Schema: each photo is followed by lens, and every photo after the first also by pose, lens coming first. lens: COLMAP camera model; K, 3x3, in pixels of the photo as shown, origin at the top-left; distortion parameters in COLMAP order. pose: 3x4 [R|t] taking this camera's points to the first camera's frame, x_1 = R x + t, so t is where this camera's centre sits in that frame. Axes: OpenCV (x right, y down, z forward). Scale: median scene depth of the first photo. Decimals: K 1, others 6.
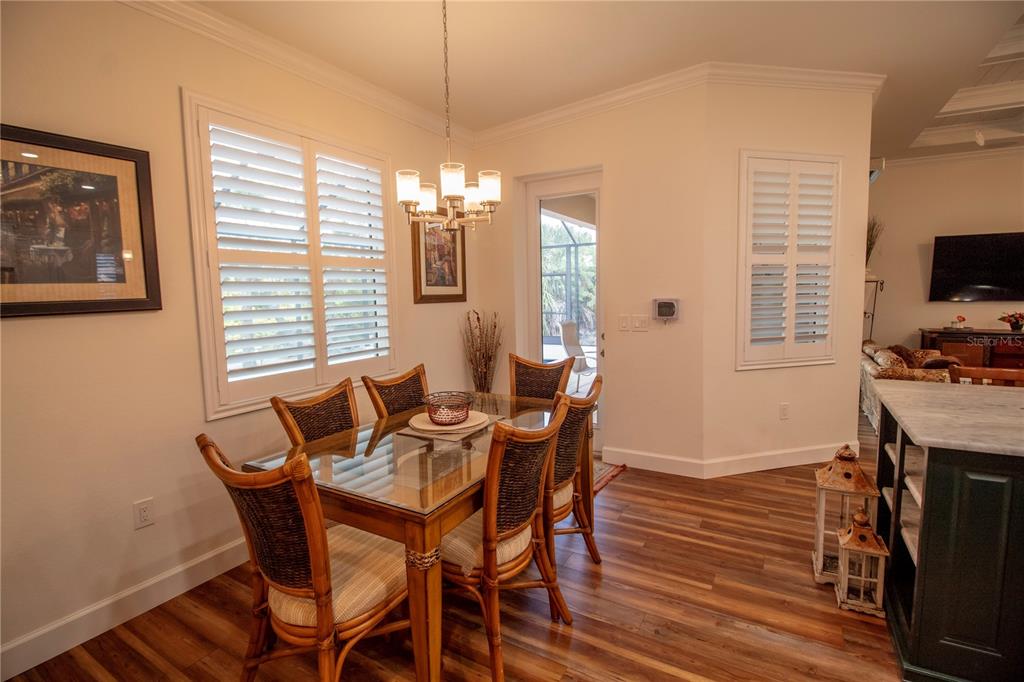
lens RADIAL K [[474.2, 0, 506.9], [0, 474.2, 333.2], [0, 0, 1]] dist [-0.013505, -0.001958]
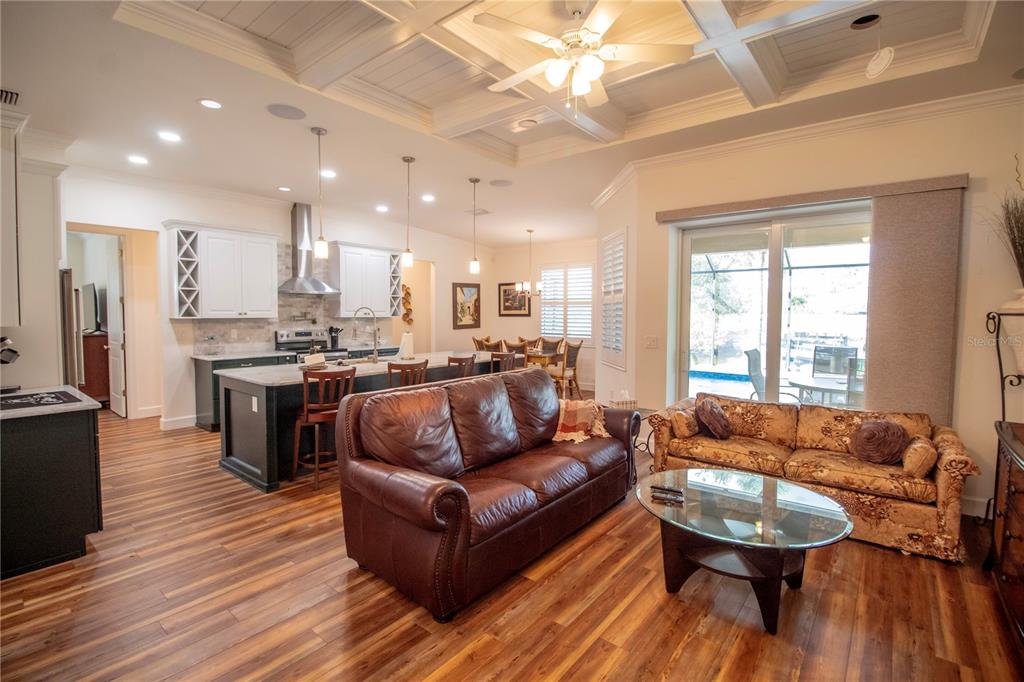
lens RADIAL K [[474.2, 0, 515.3], [0, 474.2, 336.4], [0, 0, 1]] dist [-0.013505, -0.001958]
pose [[-0.148172, 0.071261, -0.986391, 2.754167], [-0.084836, 0.992808, 0.084469, -0.170105], [0.985316, 0.096197, -0.141061, 1.124749]]
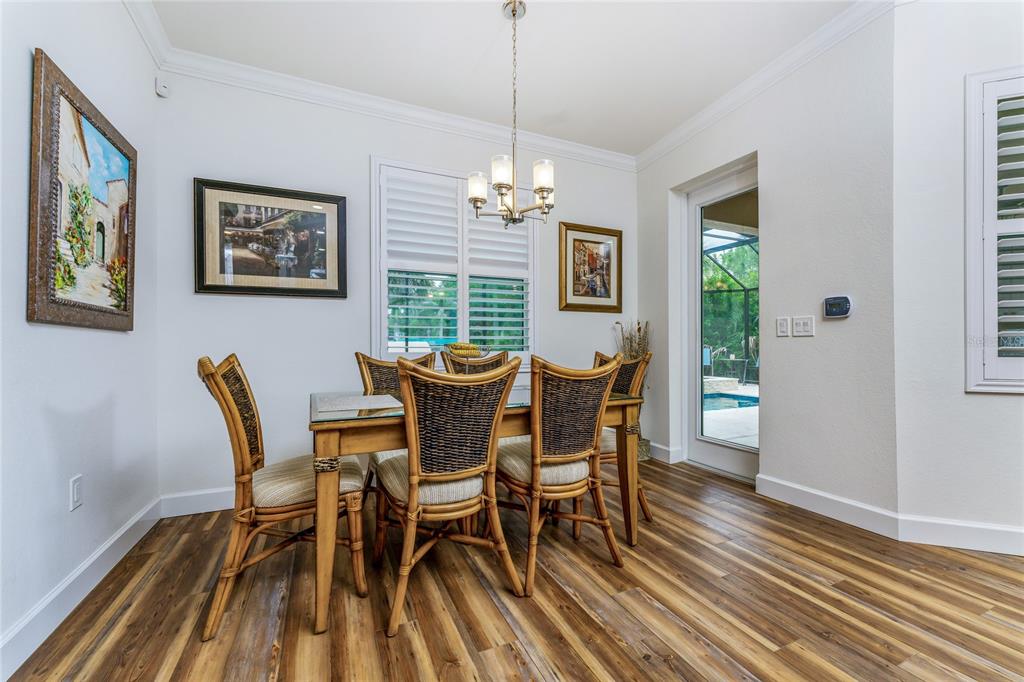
lens RADIAL K [[411.9, 0, 512.2], [0, 411.9, 344.8], [0, 0, 1]] dist [-0.000438, -0.000003]
pose [[0.819736, 0.016816, -0.572494, 0.351178], [-0.064151, 0.995975, -0.062601, 0.112020], [0.569137, 0.088042, 0.817515, 0.170958]]
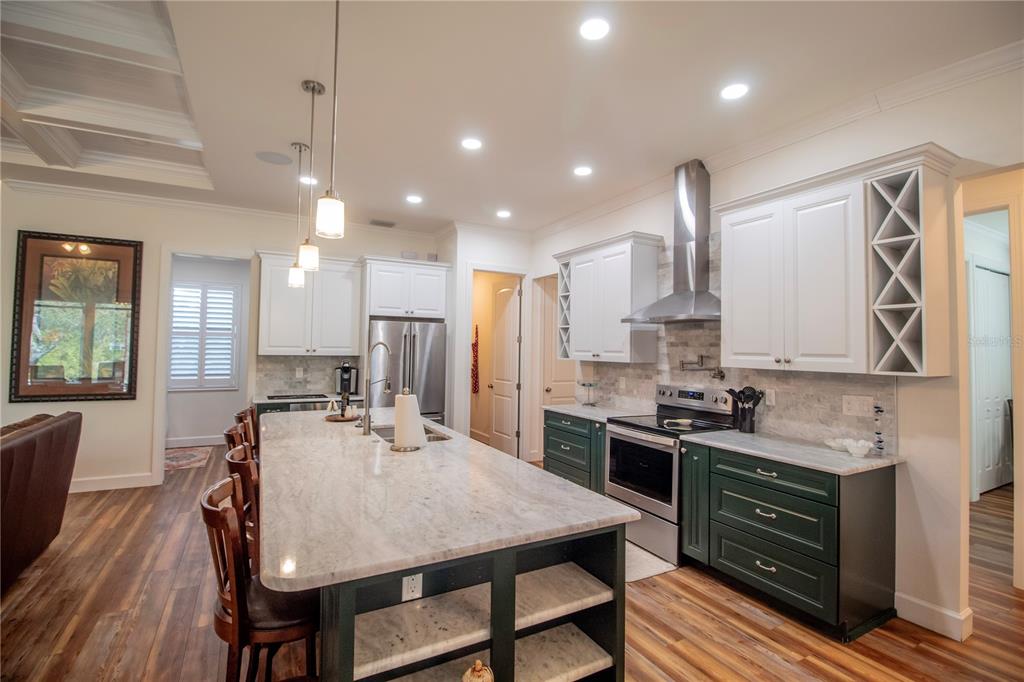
lens RADIAL K [[474.2, 0, 511.5], [0, 474.2, 335.8], [0, 0, 1]] dist [-0.013505, -0.001958]
pose [[-0.855456, 0.023193, 0.517355, 0.300149], [0.048341, 0.998211, 0.035183, -0.123819], [-0.515614, 0.055107, -0.855047, 1.100924]]
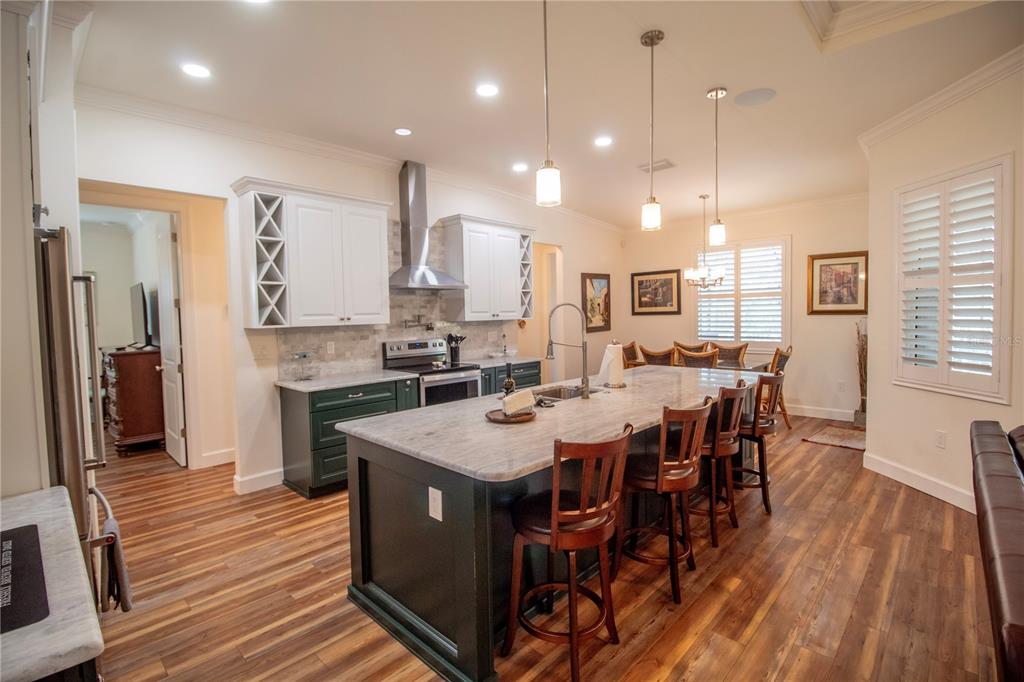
lens RADIAL K [[474.2, 0, 514.3], [0, 474.2, 337.0], [0, 0, 1]] dist [-0.013505, -0.001958]
pose [[-0.226907, 0.076377, -0.970917, 2.140377], [-0.058397, 0.994060, 0.091845, -0.097711], [0.972164, 0.077539, -0.221099, 0.447769]]
